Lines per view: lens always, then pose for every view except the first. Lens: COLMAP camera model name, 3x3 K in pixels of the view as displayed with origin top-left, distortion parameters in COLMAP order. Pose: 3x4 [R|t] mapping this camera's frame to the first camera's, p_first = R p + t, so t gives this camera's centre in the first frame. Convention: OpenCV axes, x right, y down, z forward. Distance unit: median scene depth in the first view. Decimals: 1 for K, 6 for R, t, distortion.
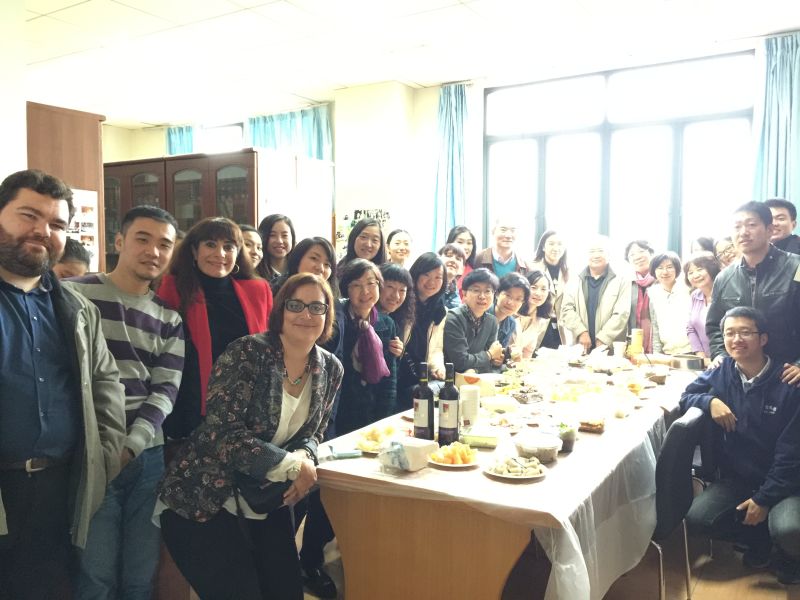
lens RADIAL K [[734.5, 0, 400.0], [0, 734.5, 300.0], [0, 0, 1]] dist [0.069310, 0.002818]
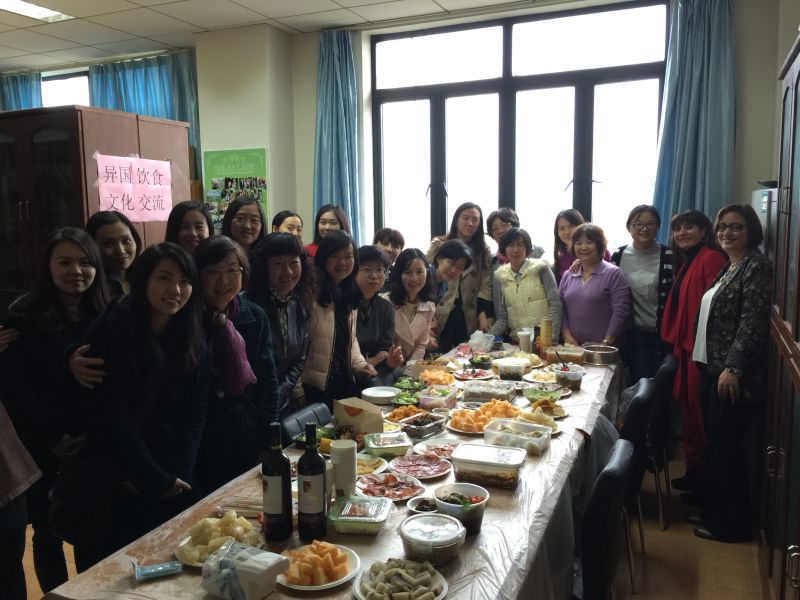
lens RADIAL K [[734.5, 0, 400.0], [0, 734.5, 300.0], [0, 0, 1]] dist [0.069310, 0.002818]
pose [[0.991210, -0.030213, 0.128804, 0.034802], [0.022111, 0.997713, 0.063879, -0.041907], [-0.130439, -0.060470, 0.989611, 0.153143]]
